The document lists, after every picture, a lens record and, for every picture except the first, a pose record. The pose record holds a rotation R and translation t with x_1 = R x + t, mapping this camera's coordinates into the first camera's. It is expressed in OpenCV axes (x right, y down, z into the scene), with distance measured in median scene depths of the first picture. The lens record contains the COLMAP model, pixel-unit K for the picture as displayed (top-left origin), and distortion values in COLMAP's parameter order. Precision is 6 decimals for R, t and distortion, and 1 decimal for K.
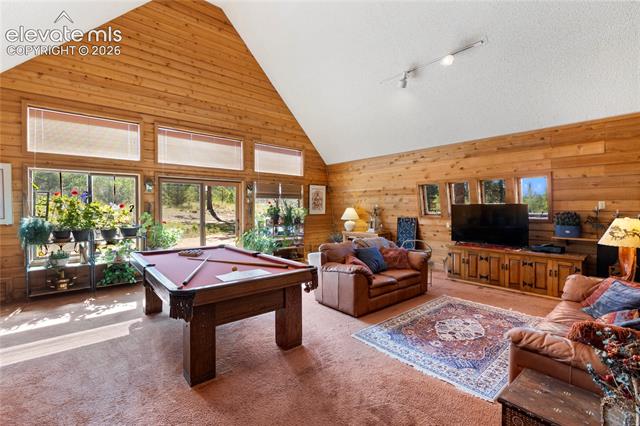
lens RADIAL K [[292.8, 0, 320.7], [0, 292.8, 201.2], [0, 0, 1]] dist [0.002174, 0.000176]
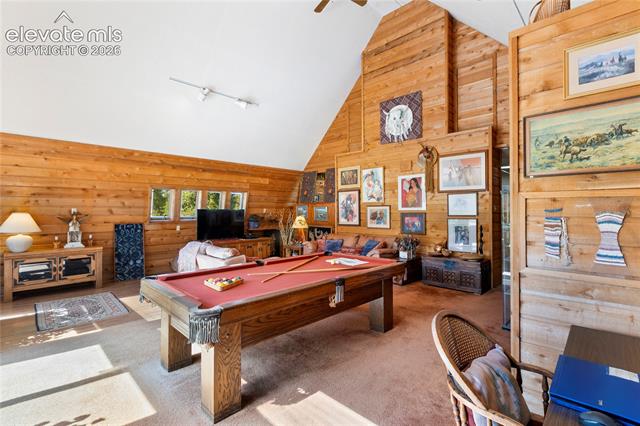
lens RADIAL K [[292.8, 0, 320.7], [0, 292.8, 201.2], [0, 0, 1]] dist [0.002174, 0.000176]
pose [[-0.081910, 0.041087, 0.995792, -0.869535], [-0.014037, 0.999003, -0.042375, 0.024016], [-0.996541, -0.017449, -0.081251, 0.678153]]
